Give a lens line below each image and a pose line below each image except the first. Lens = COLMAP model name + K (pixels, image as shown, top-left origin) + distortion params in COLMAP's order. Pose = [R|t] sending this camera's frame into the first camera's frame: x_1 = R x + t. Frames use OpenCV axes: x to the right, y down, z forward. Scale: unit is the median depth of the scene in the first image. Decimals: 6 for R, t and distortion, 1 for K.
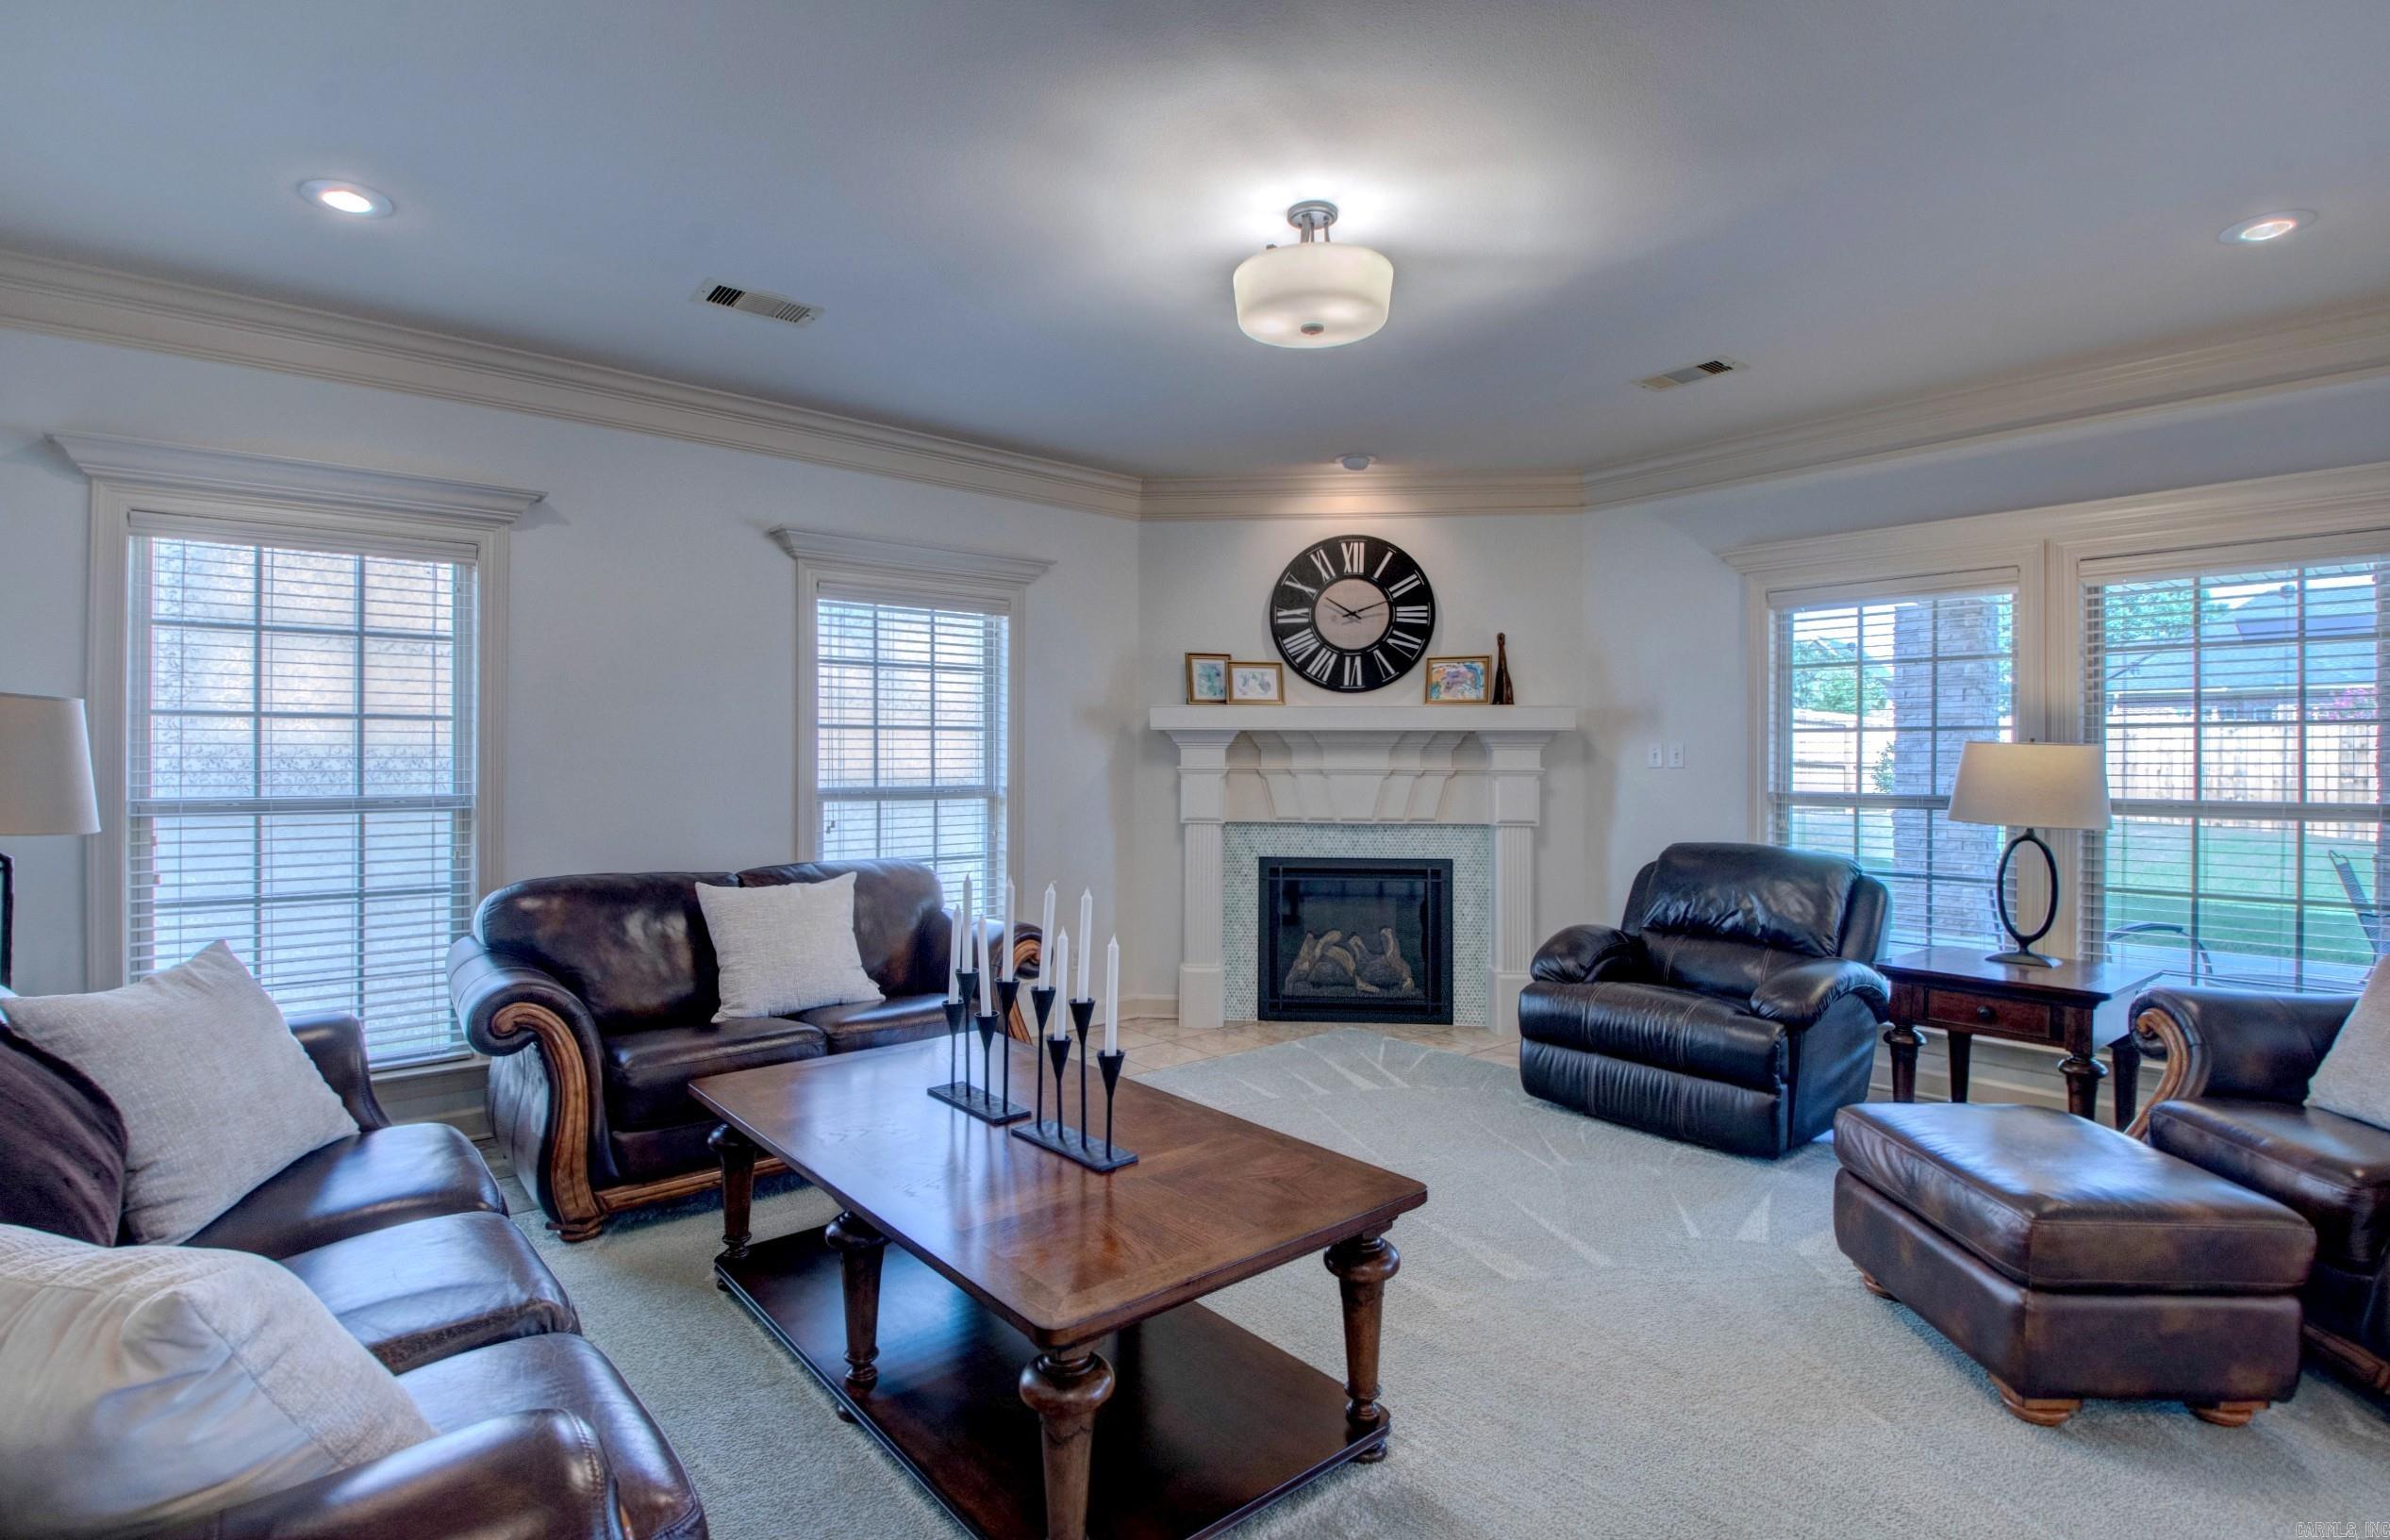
lens RADIAL K [[1125.4, 0, 1196.3], [0, 1125.4, 763.3], [0, 0, 1]] dist [-0.004332, -0.010698]
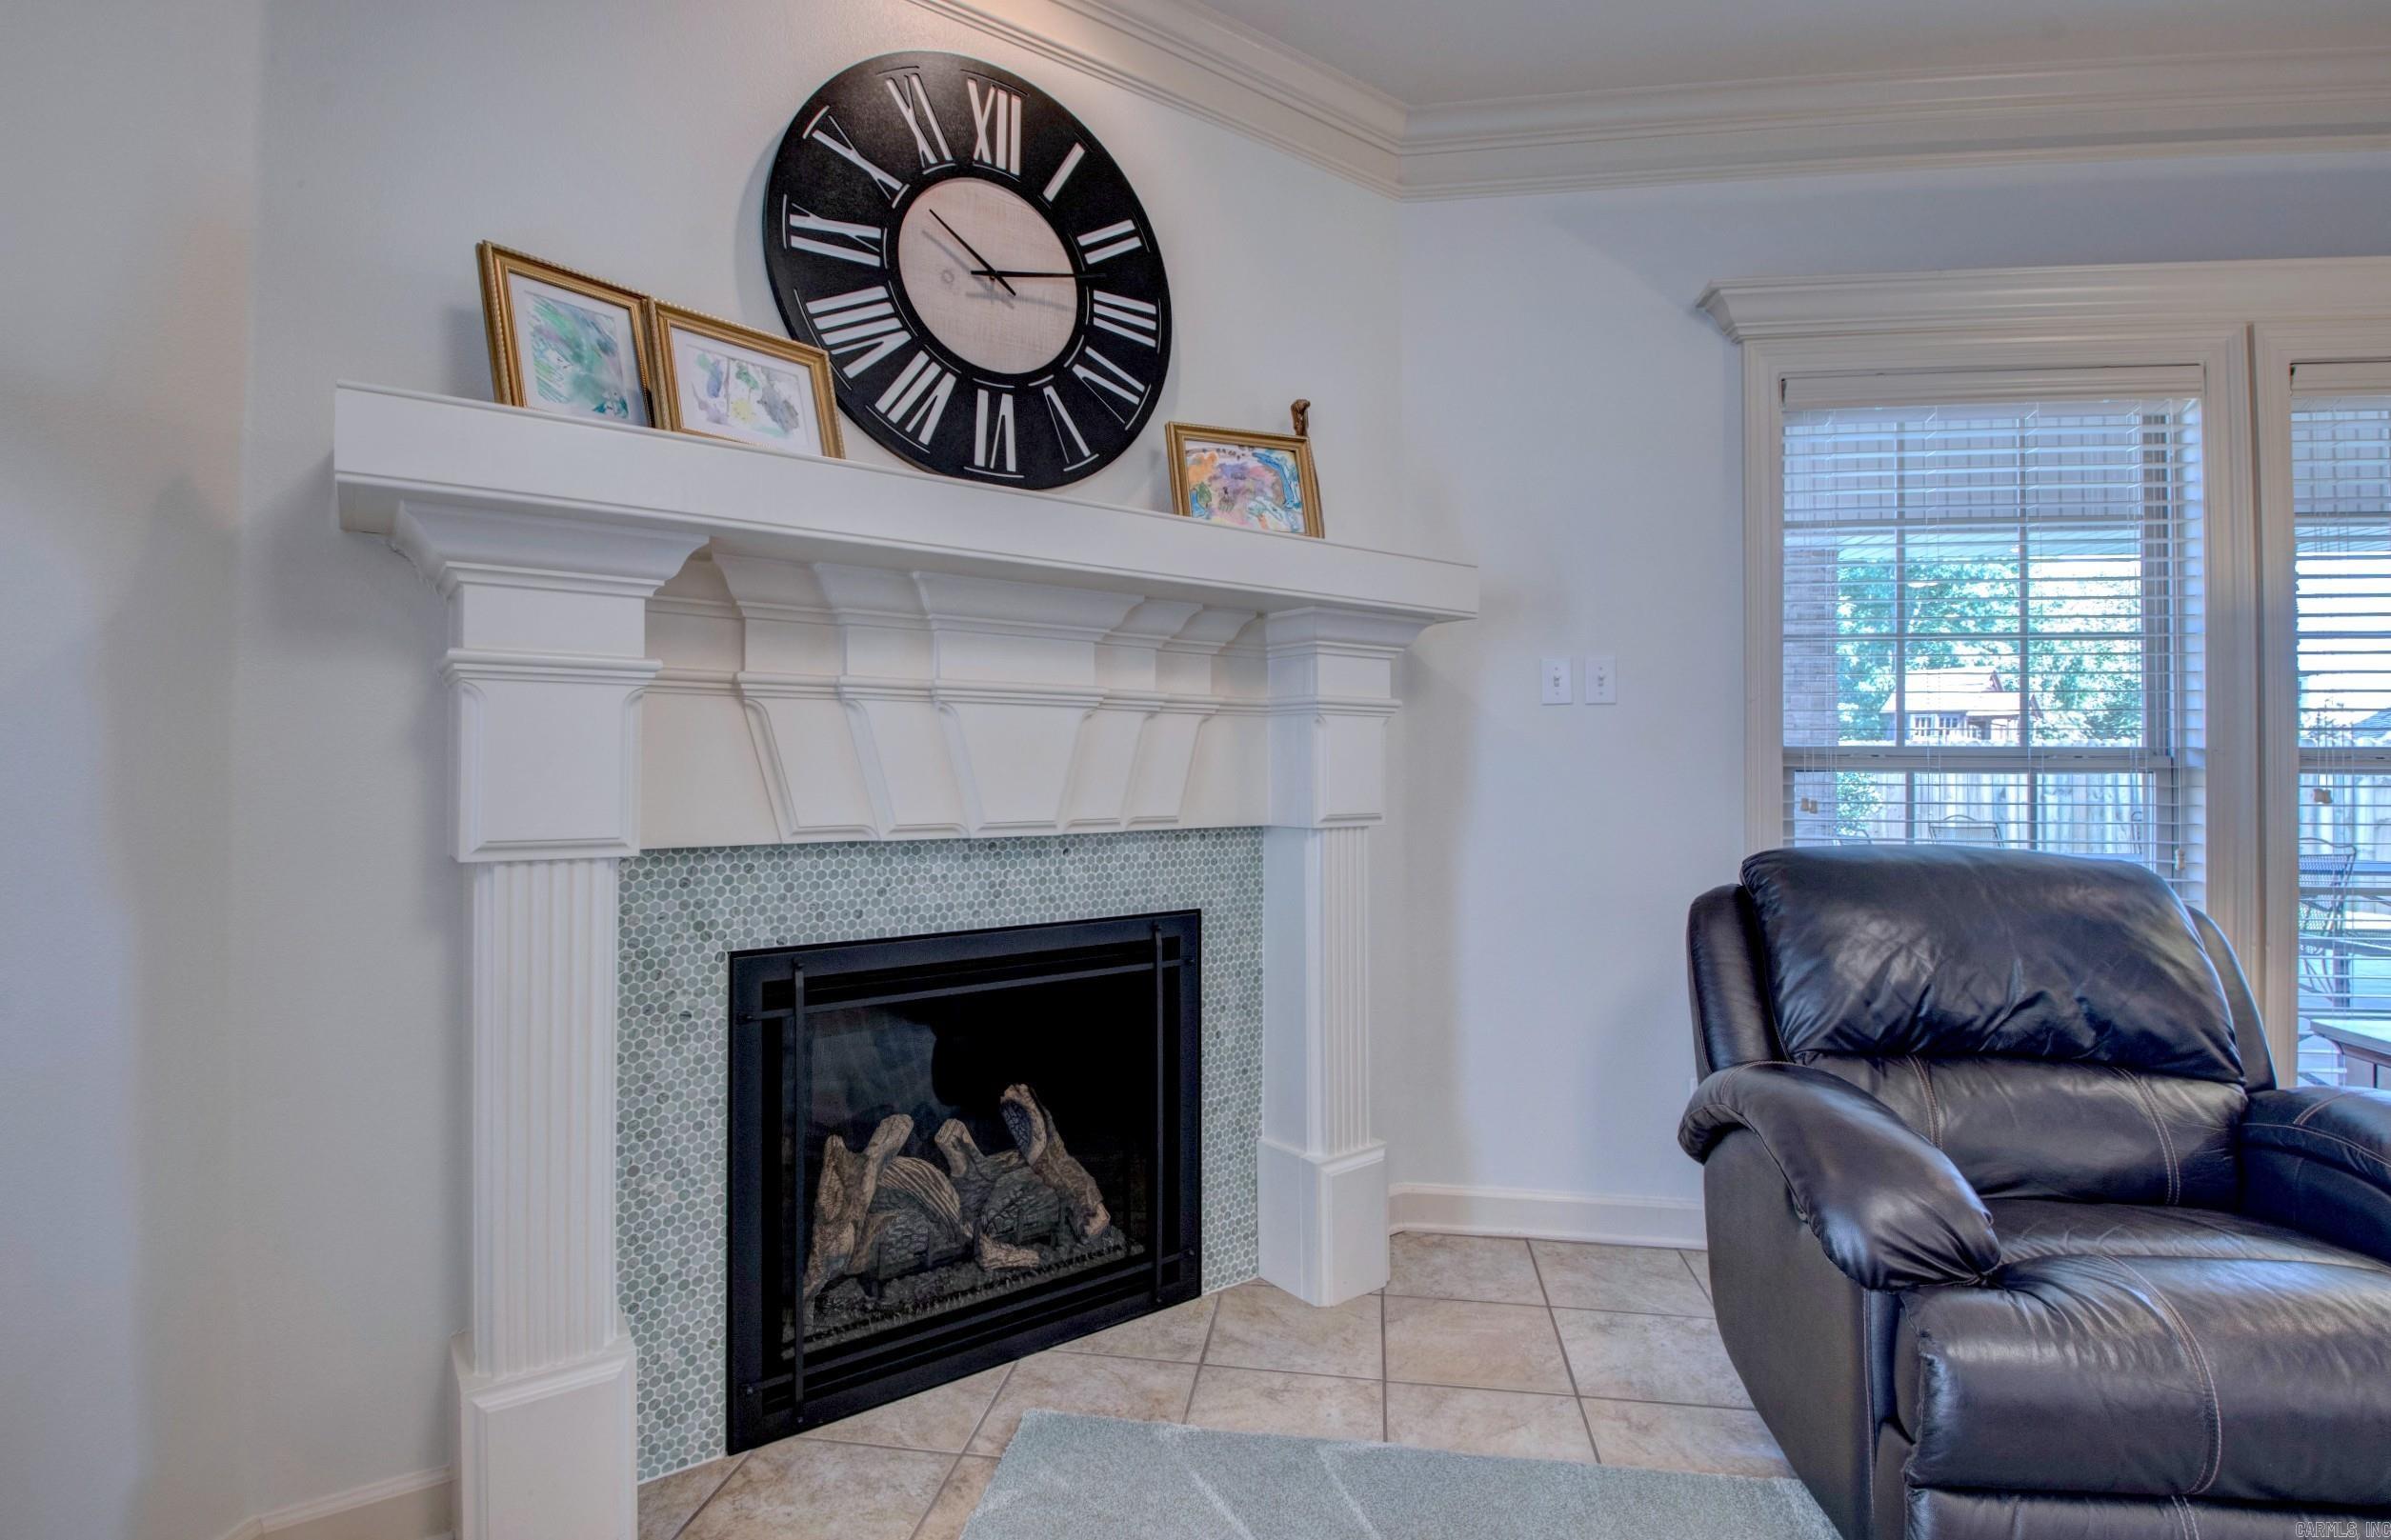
lens RADIAL K [[1125.8, 0, 1193.5], [0, 1125.8, 753.6], [0, 0, 1]] dist [-0.004332, -0.010698]
pose [[0.762207, 0.002481, 0.647329, -0.052546], [-0.002672, 0.999996, -0.000686, 0.026054], [-0.647328, -0.001207, 0.762211, 0.674167]]
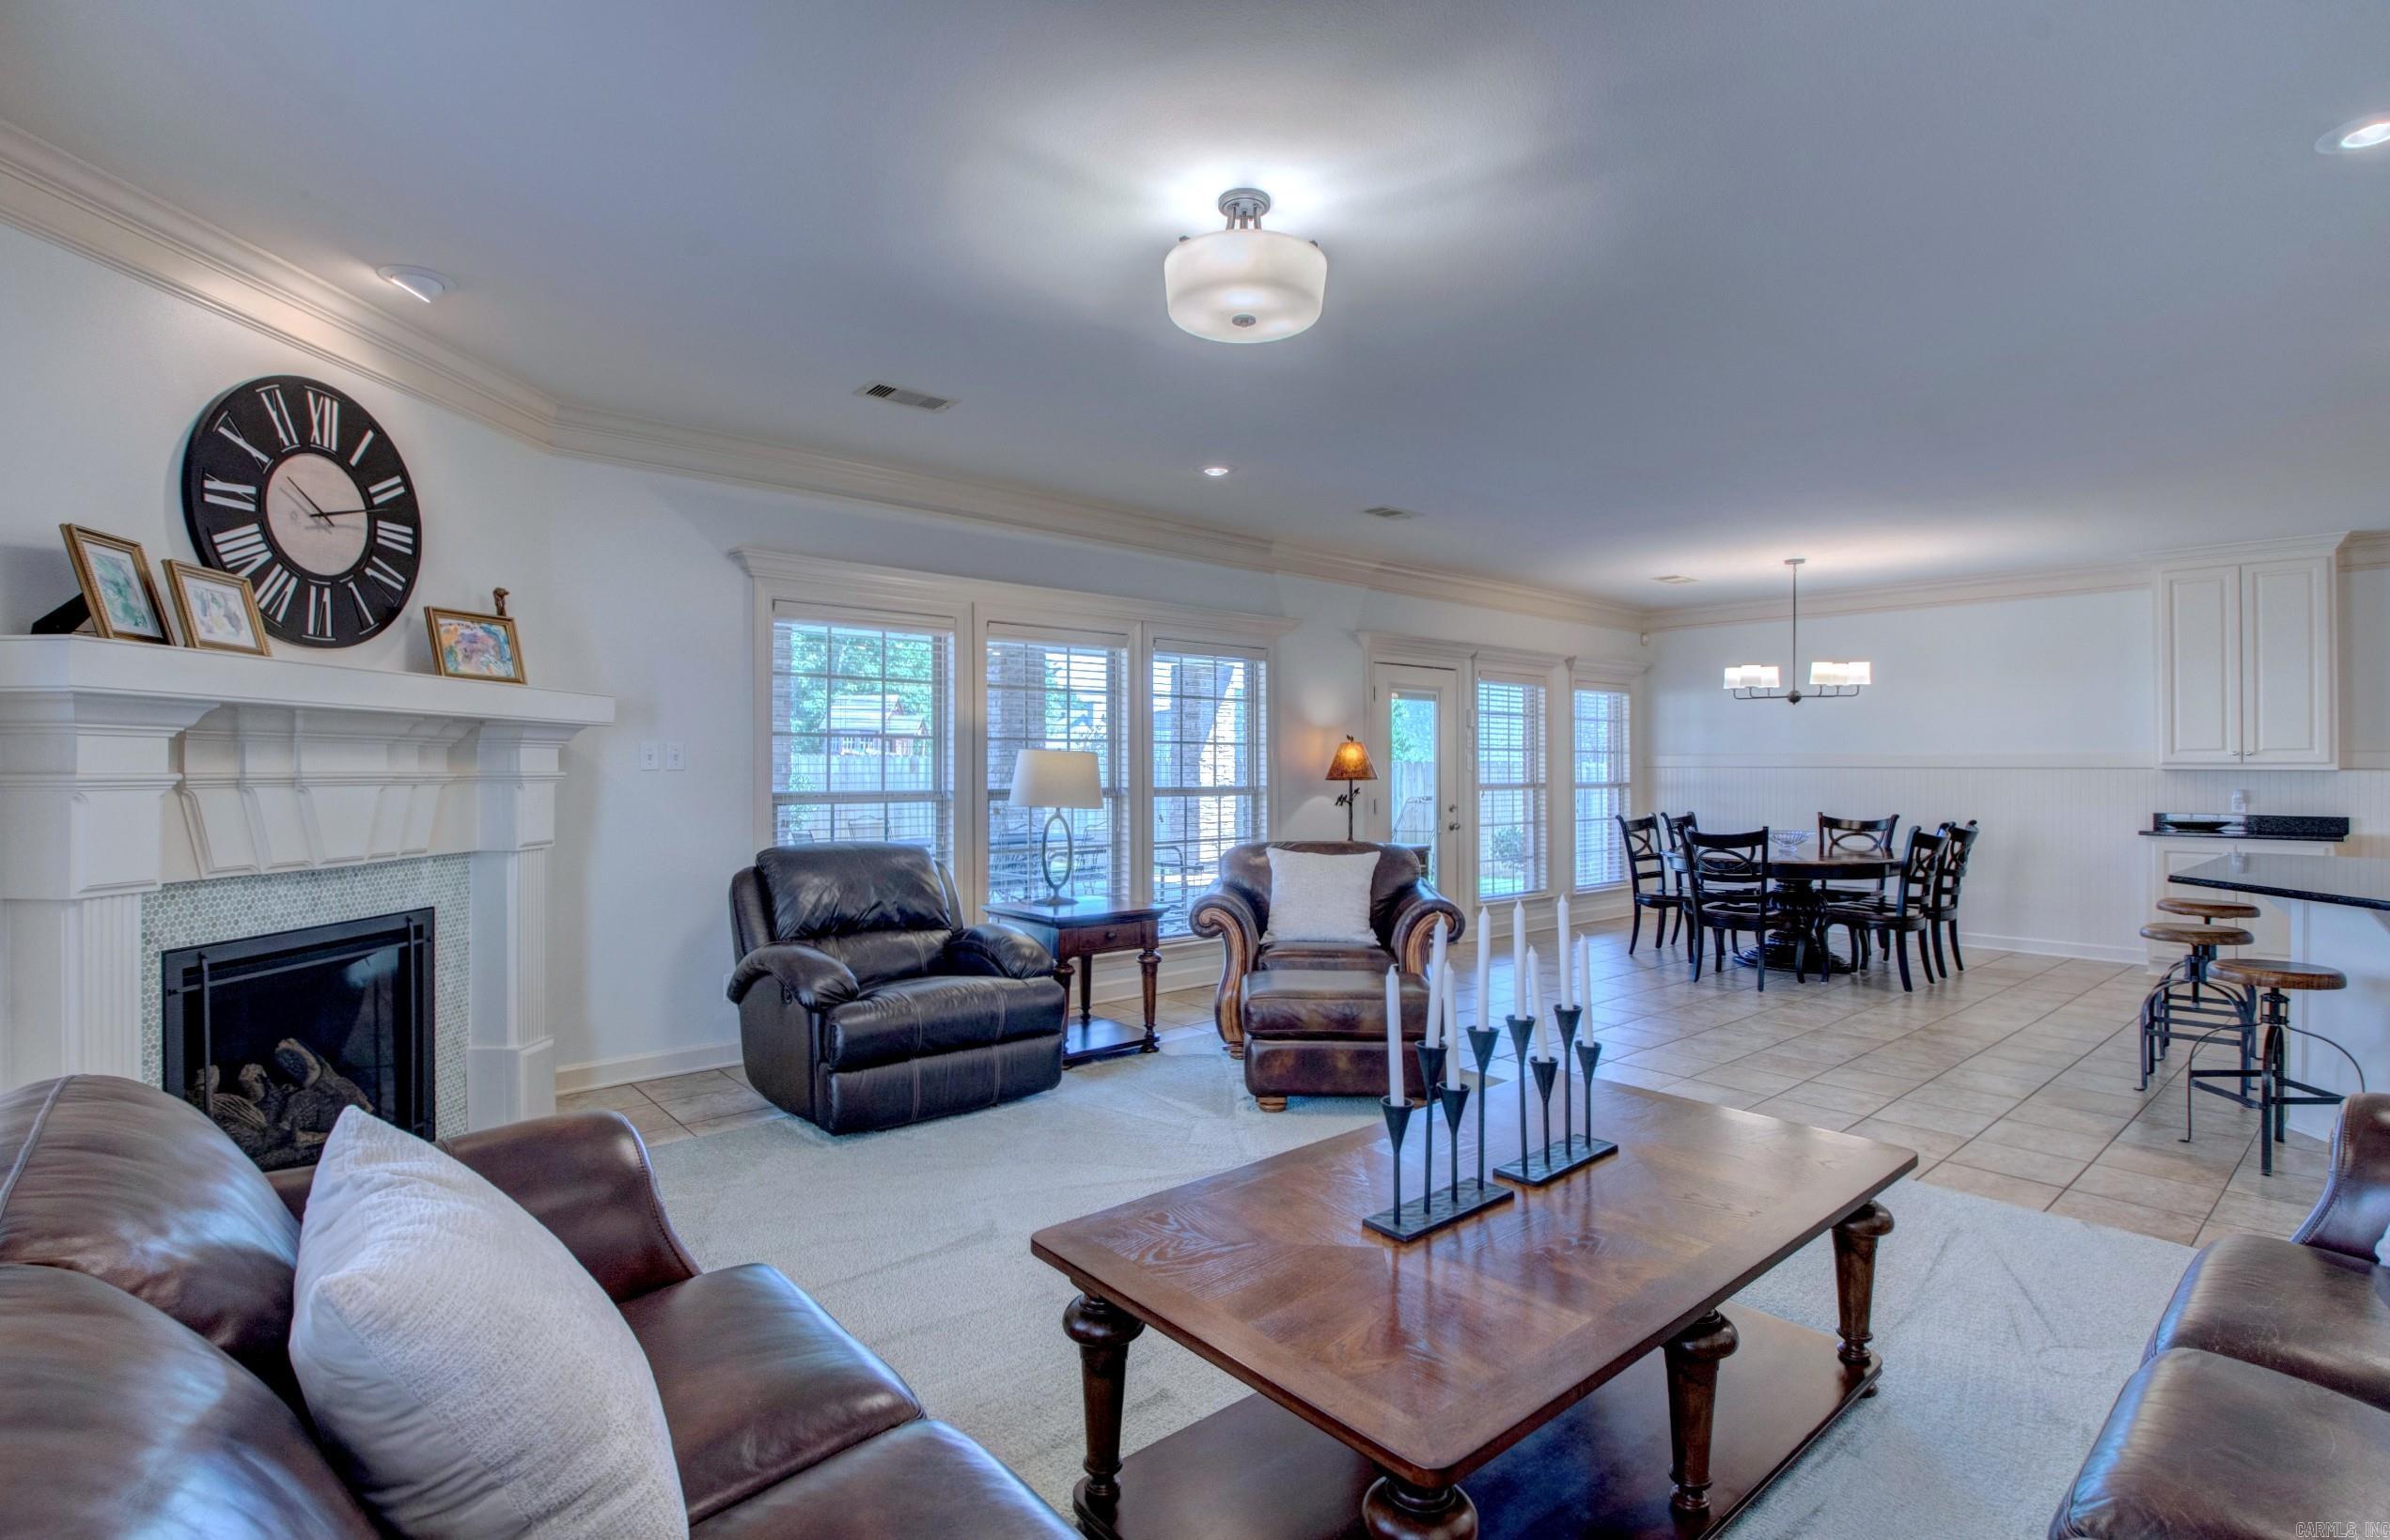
lens RADIAL K [[1125.4, 0, 1194.9], [0, 1125.4, 748.8], [0, 0, 1]] dist [-0.004332, -0.010698]
pose [[-0.004208, 0.011146, 0.999929, -0.453643], [-0.004259, 0.999929, -0.011164, -0.004638], [-0.999982, -0.004305, -0.004161, 0.542092]]
